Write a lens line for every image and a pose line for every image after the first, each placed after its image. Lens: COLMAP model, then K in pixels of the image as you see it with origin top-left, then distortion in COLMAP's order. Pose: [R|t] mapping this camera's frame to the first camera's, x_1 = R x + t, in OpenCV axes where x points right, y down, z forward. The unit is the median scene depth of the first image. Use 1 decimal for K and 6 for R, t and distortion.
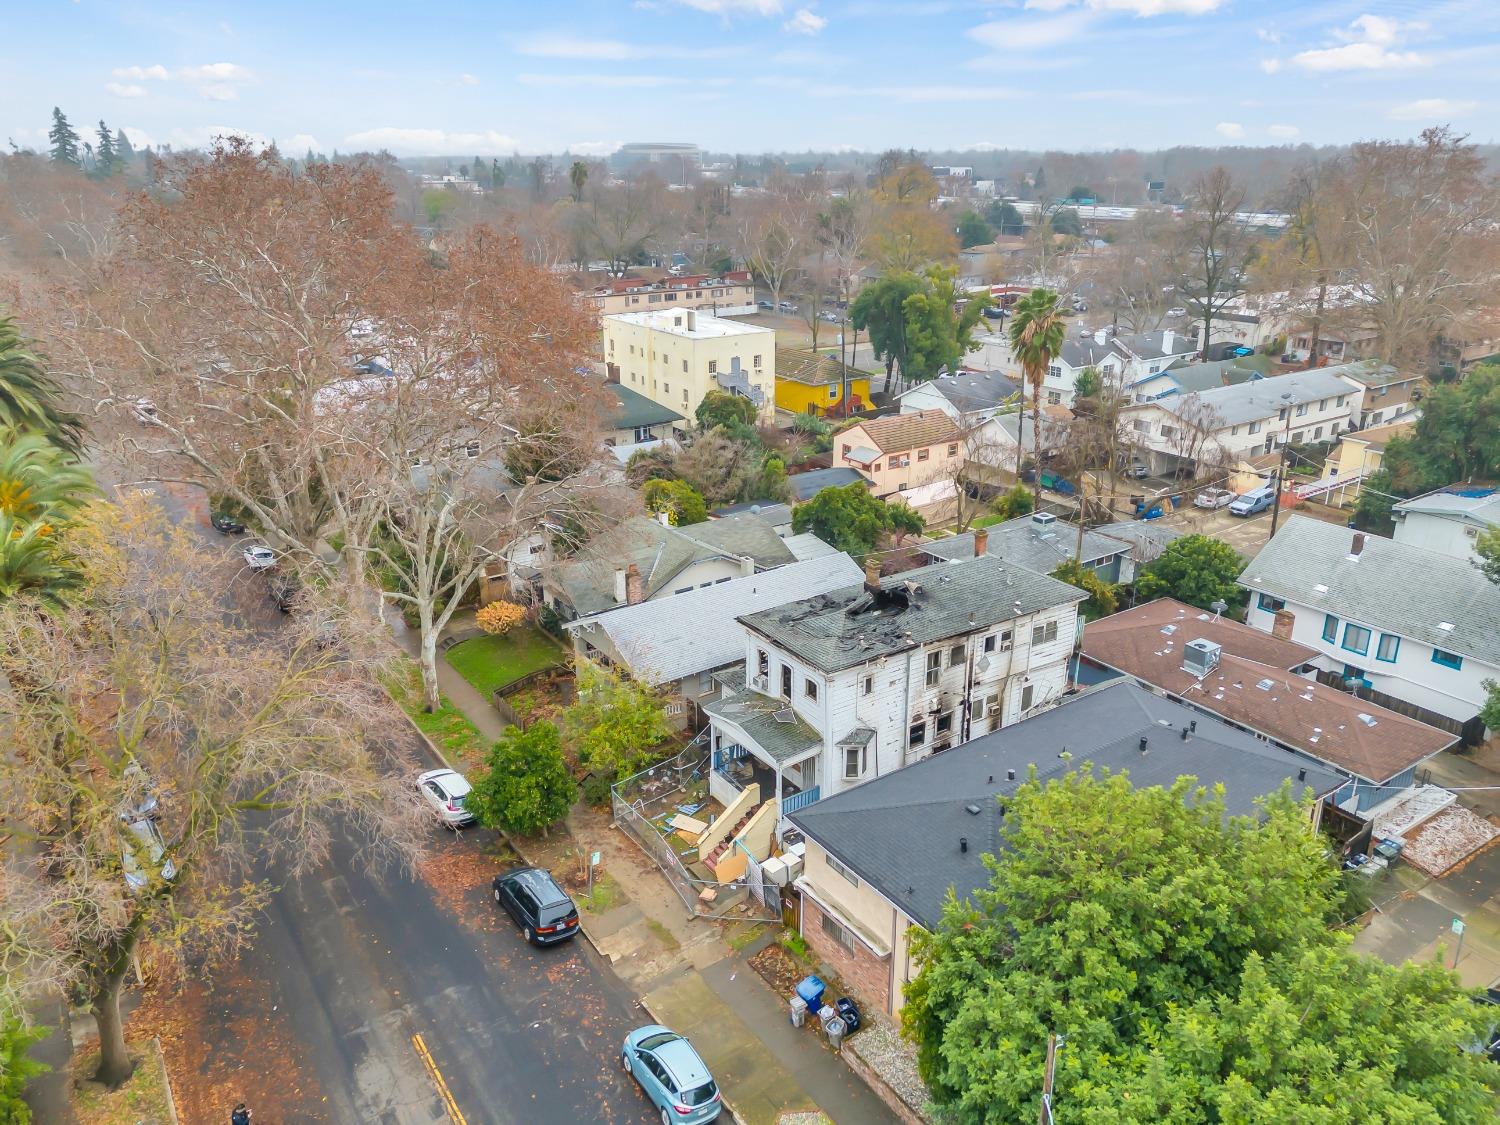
lens RADIAL K [[1094.4, 0, 750.0], [0, 1094.4, 562.5], [0, 0, 1]] dist [0.081627, -0.068760]
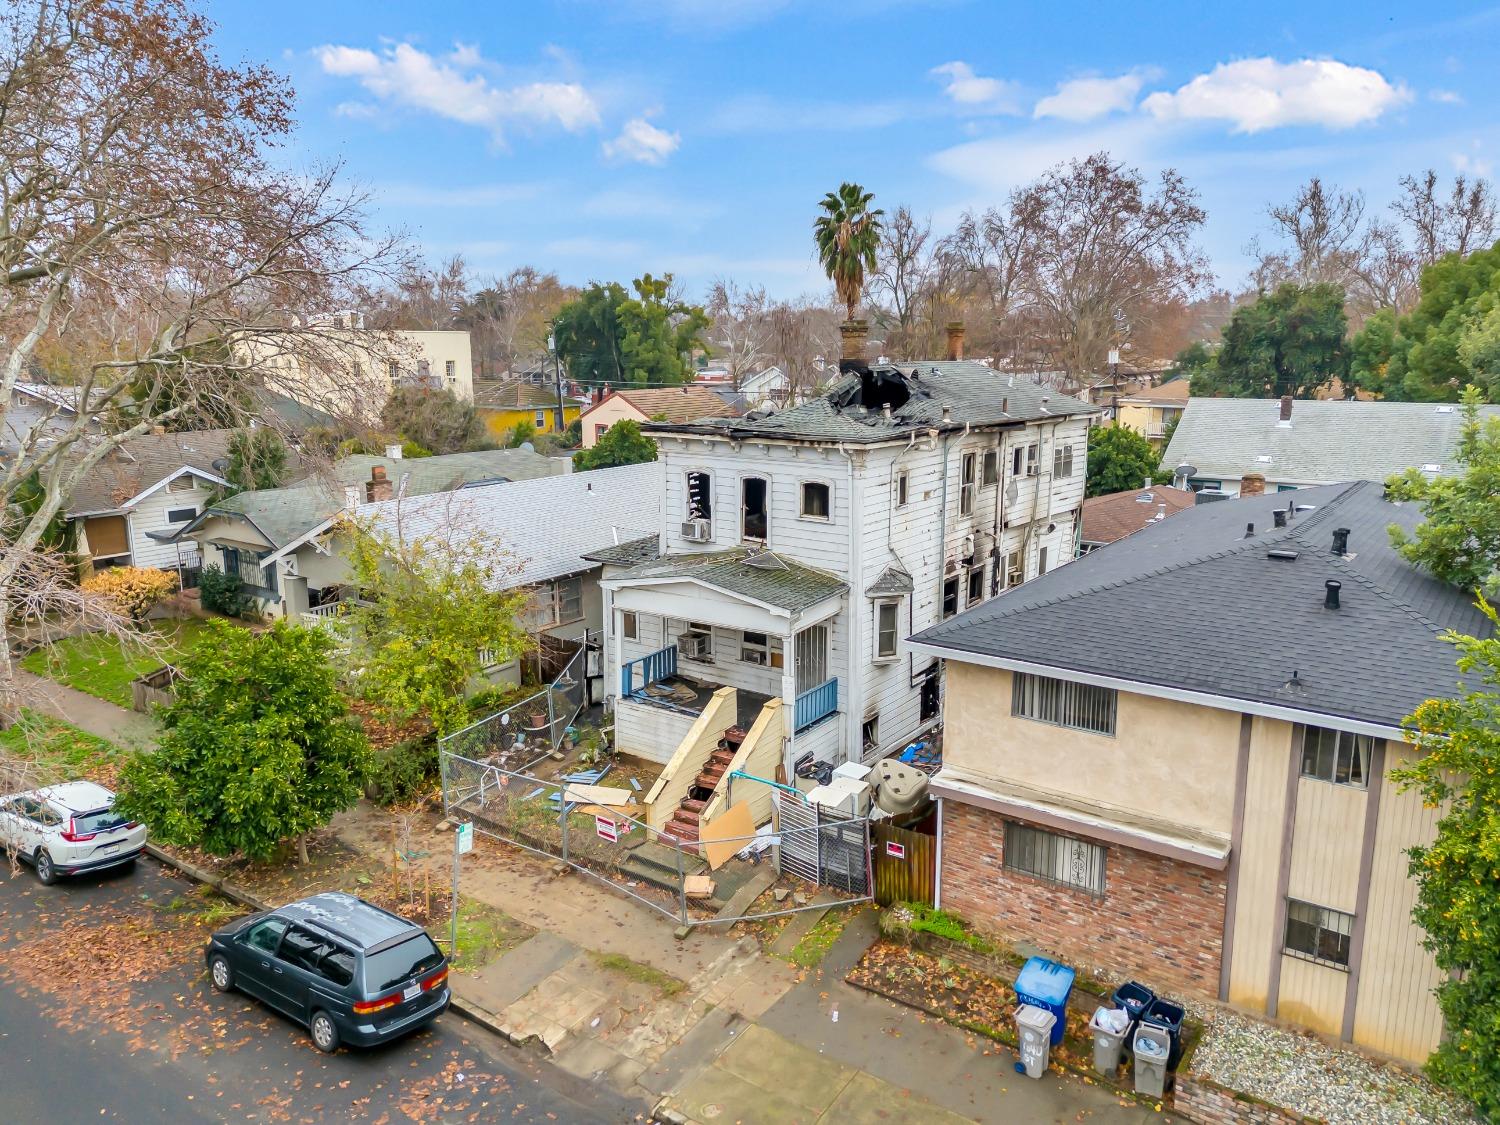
lens RADIAL K [[1094.4, 0, 750.0], [0, 1094.4, 562.5], [0, 0, 1]] dist [0.081627, -0.068760]
pose [[0.939400, -0.063949, 0.336805, -0.157911], [0.115028, 0.984291, -0.133943, 0.207348], [-0.322948, 0.164568, 0.931999, 0.463889]]
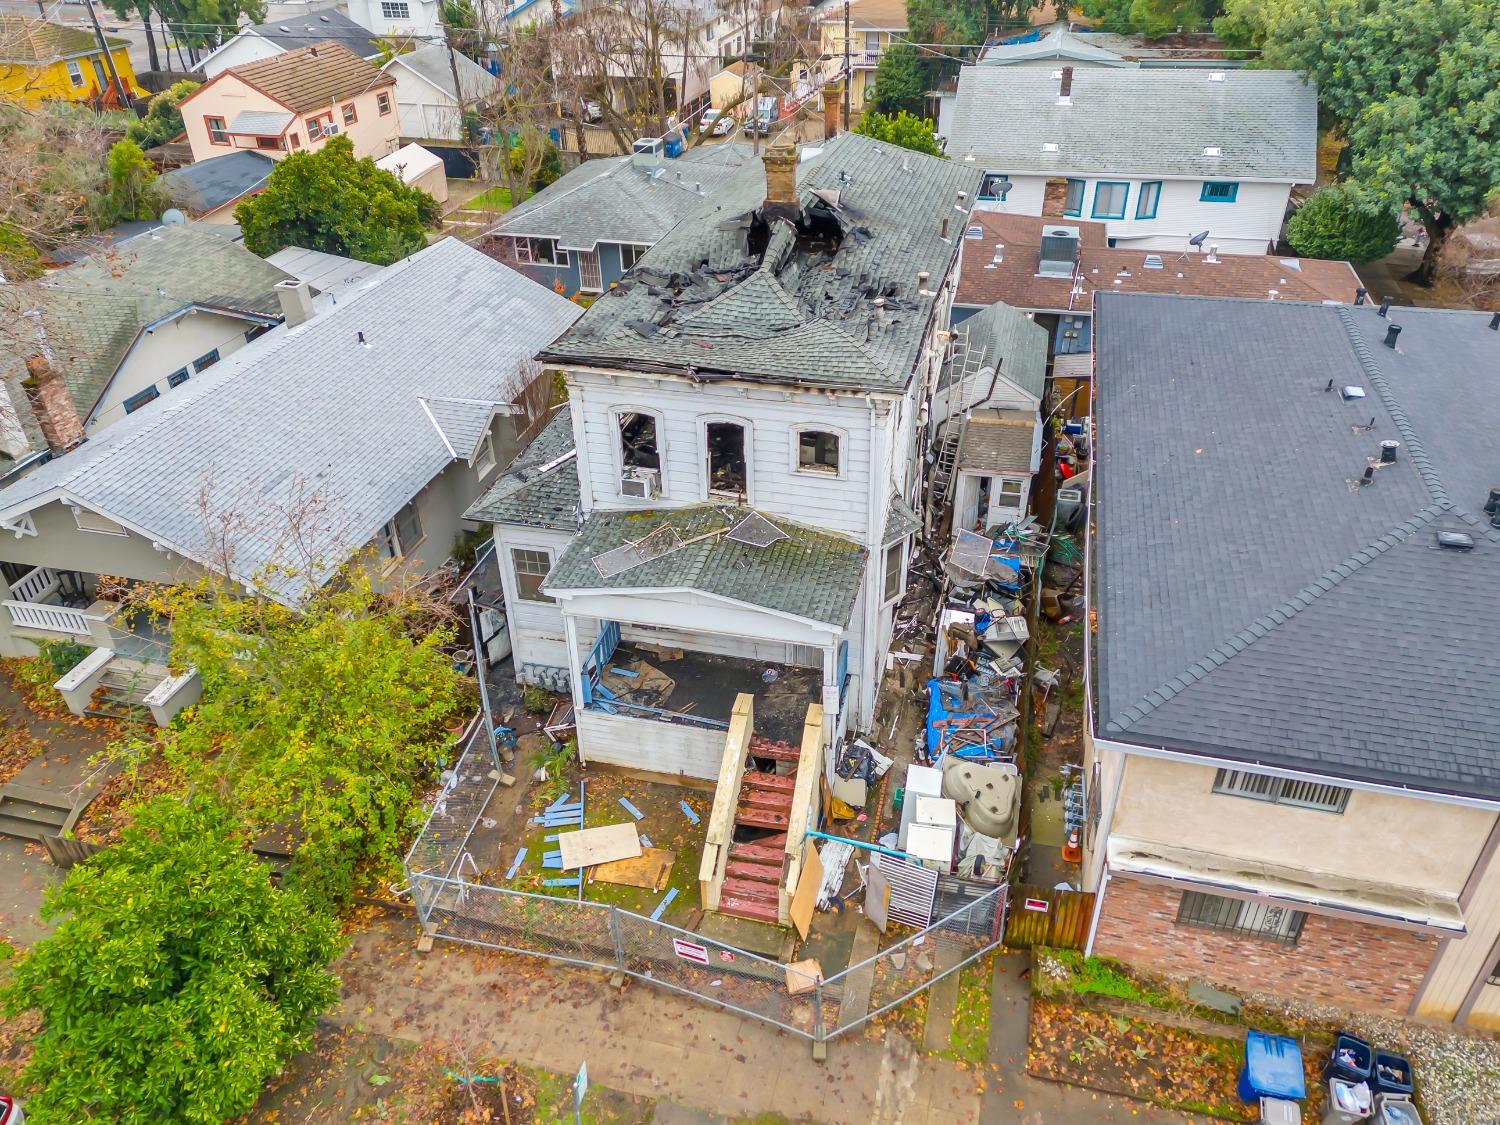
lens RADIAL K [[1094.4, 0, 750.0], [0, 1094.4, 562.5], [0, 0, 1]] dist [0.081627, -0.068760]
pose [[0.753154, -0.365346, 0.547066, -0.208643], [0.241761, 0.927129, 0.286327, 0.024112], [-0.611809, -0.083389, 0.786598, 0.630410]]
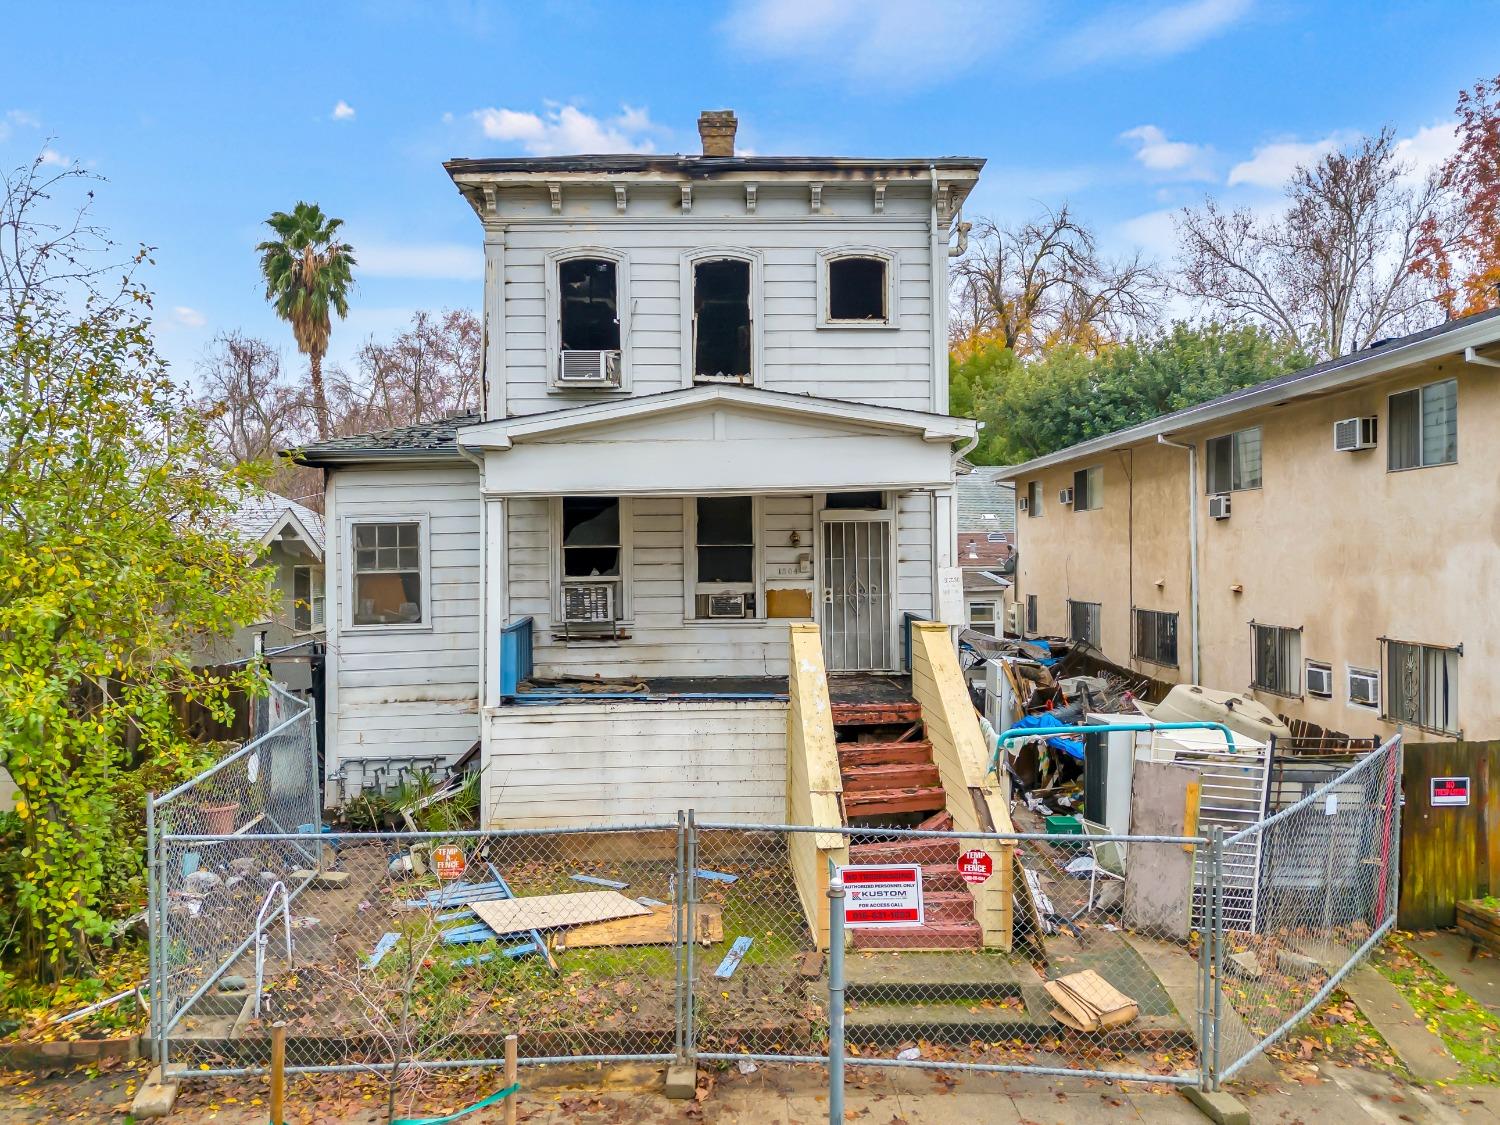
lens RADIAL K [[1106.5, 0, 750.0], [0, 1106.5, 562.5], [0, 0, 1]] dist [0.039430, 0.001615]
pose [[0.542891, 0.002326, 0.839800, -0.214464], [0.296714, 0.934970, -0.194401, 0.228364], [-0.785640, 0.354719, 0.506897, 0.840552]]
